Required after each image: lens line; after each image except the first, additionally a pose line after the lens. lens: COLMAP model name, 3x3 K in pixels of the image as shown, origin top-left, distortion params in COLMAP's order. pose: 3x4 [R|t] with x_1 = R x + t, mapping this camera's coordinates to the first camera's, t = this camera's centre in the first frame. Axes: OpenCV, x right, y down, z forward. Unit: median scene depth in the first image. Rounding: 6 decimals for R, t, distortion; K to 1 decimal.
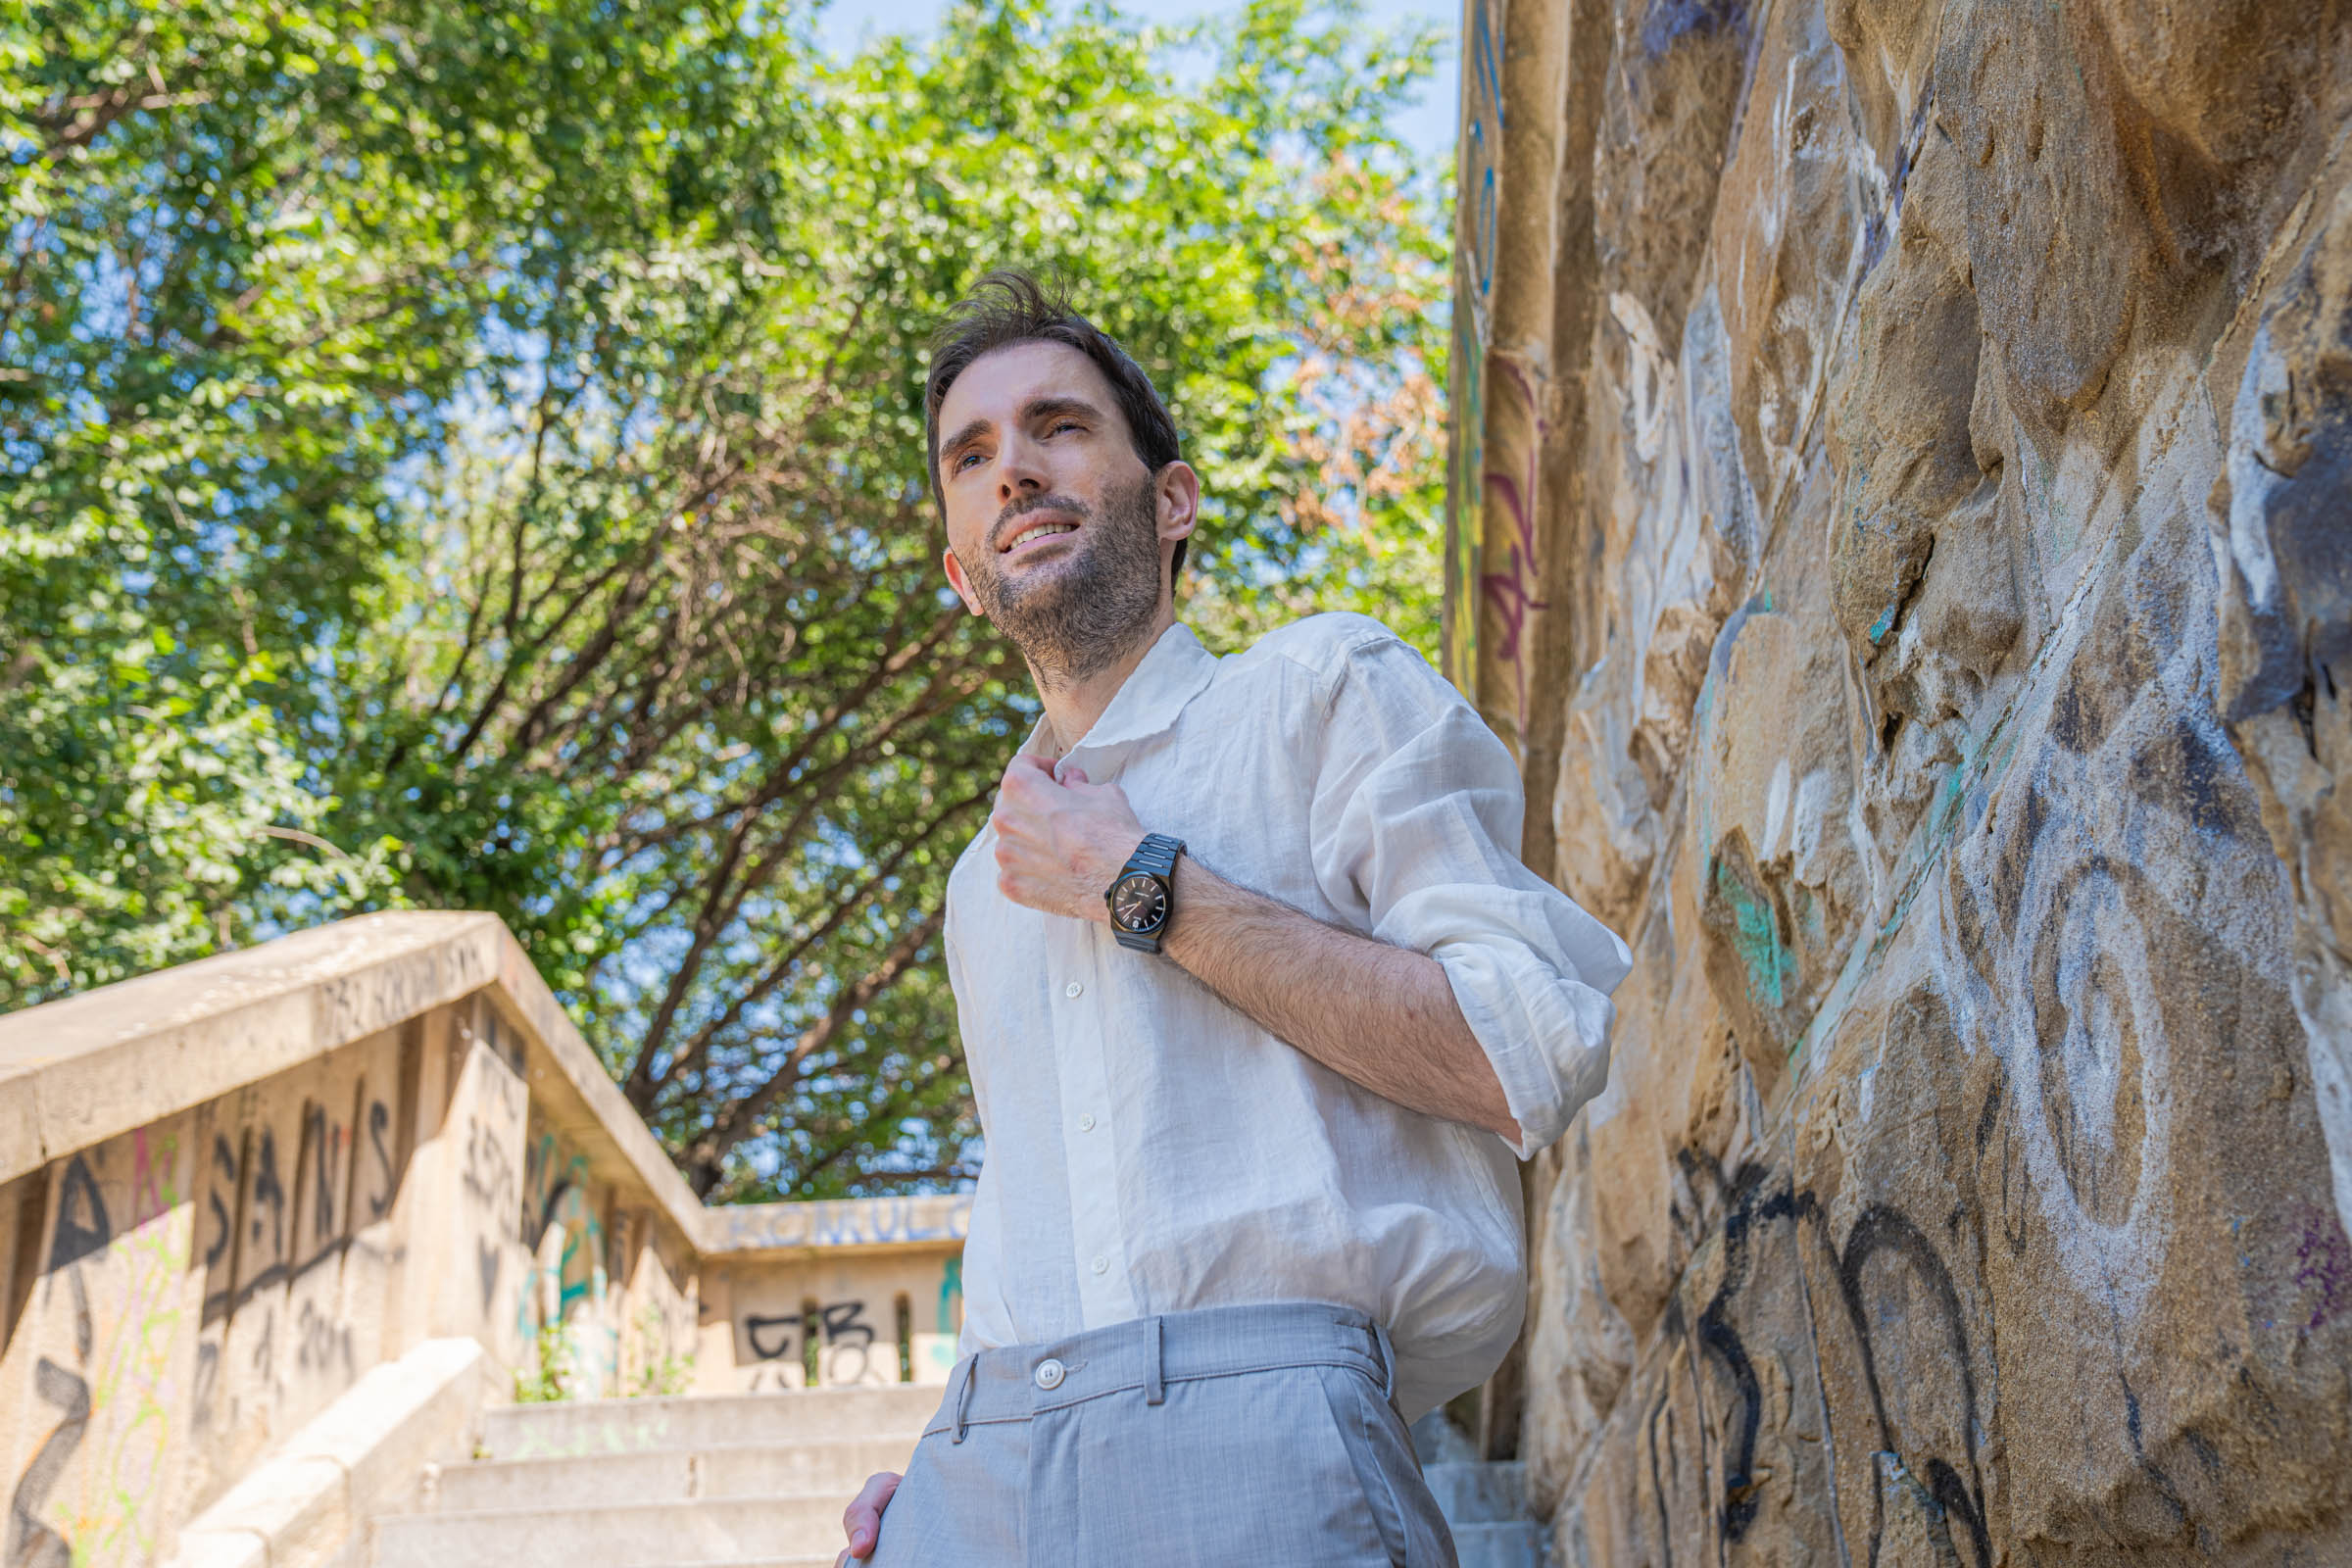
lens RADIAL K [[2753.1, 0, 1261.2], [0, 2753.1, 787.9], [0, 0, 1]] dist [0.010785, 0.041411]
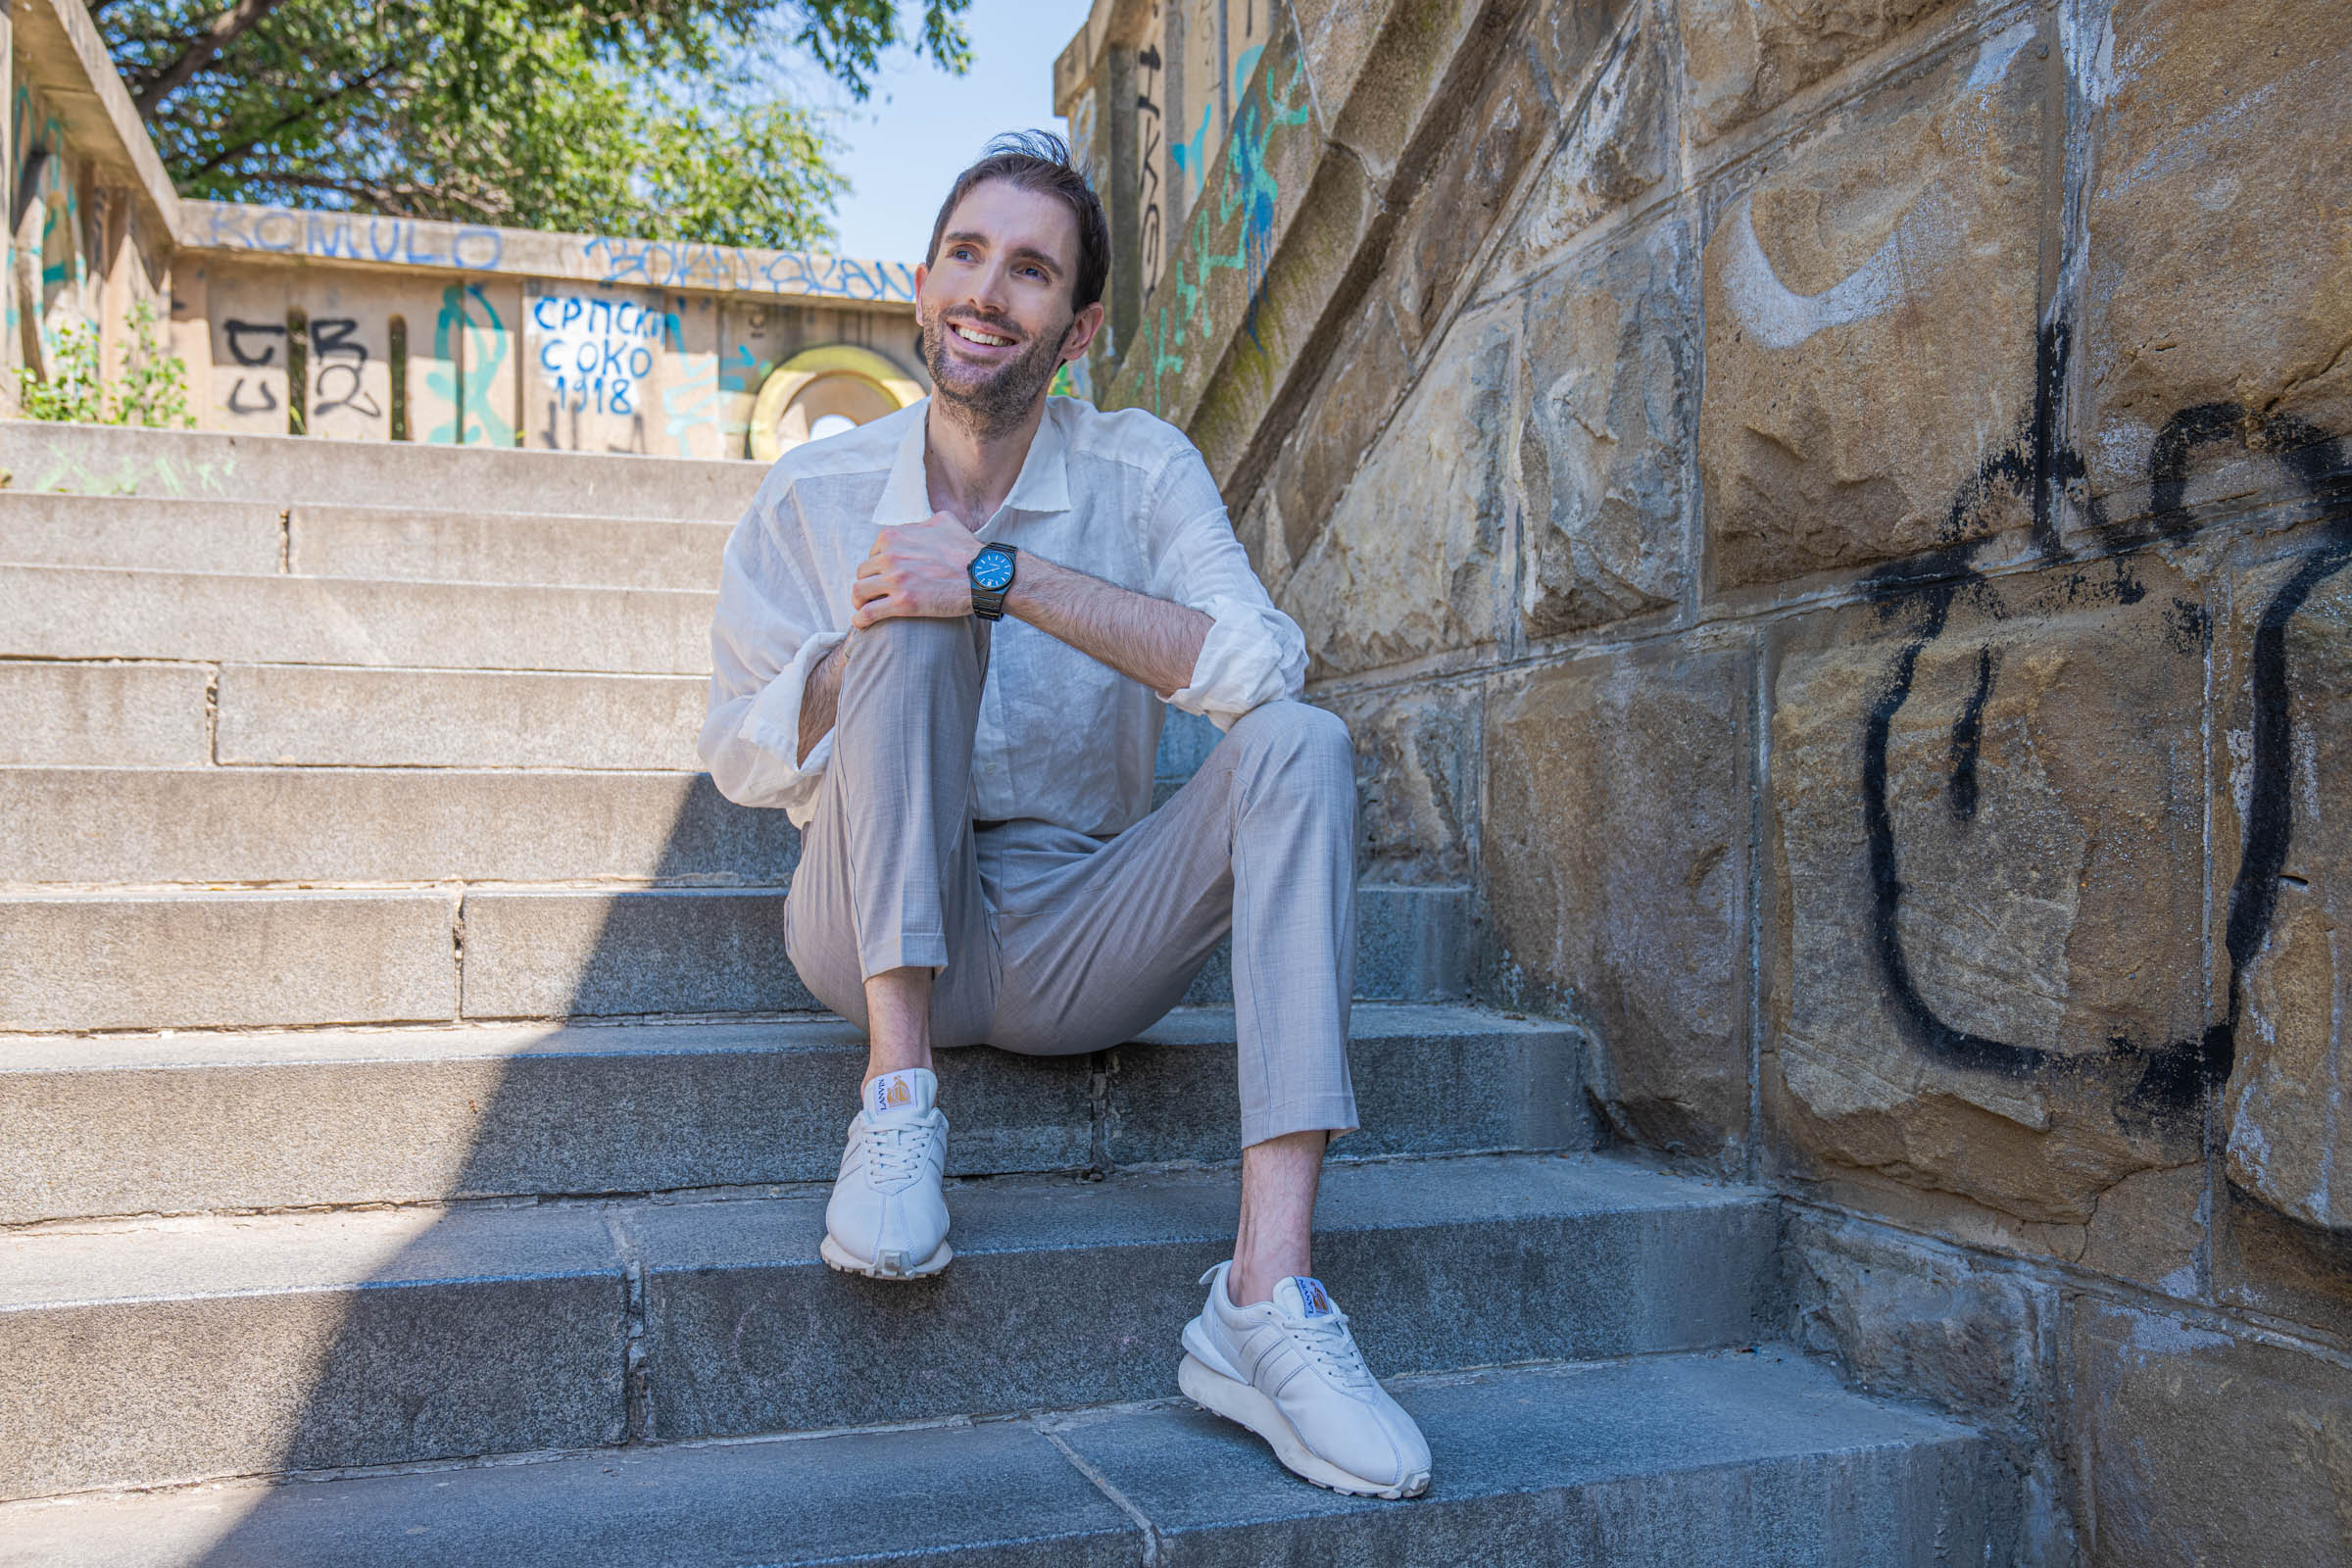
lens RADIAL K [[2079.3, 0, 1144.3], [0, 2079.3, 749.1], [0, 0, 1]] dist [-0.086244, 0.151217]
pose [[0.947270, 0.067001, 0.313354, -0.288902], [-0.176569, 0.925183, 0.335945, 0.094932], [-0.267402, -0.373559, 0.888229, 0.645626]]
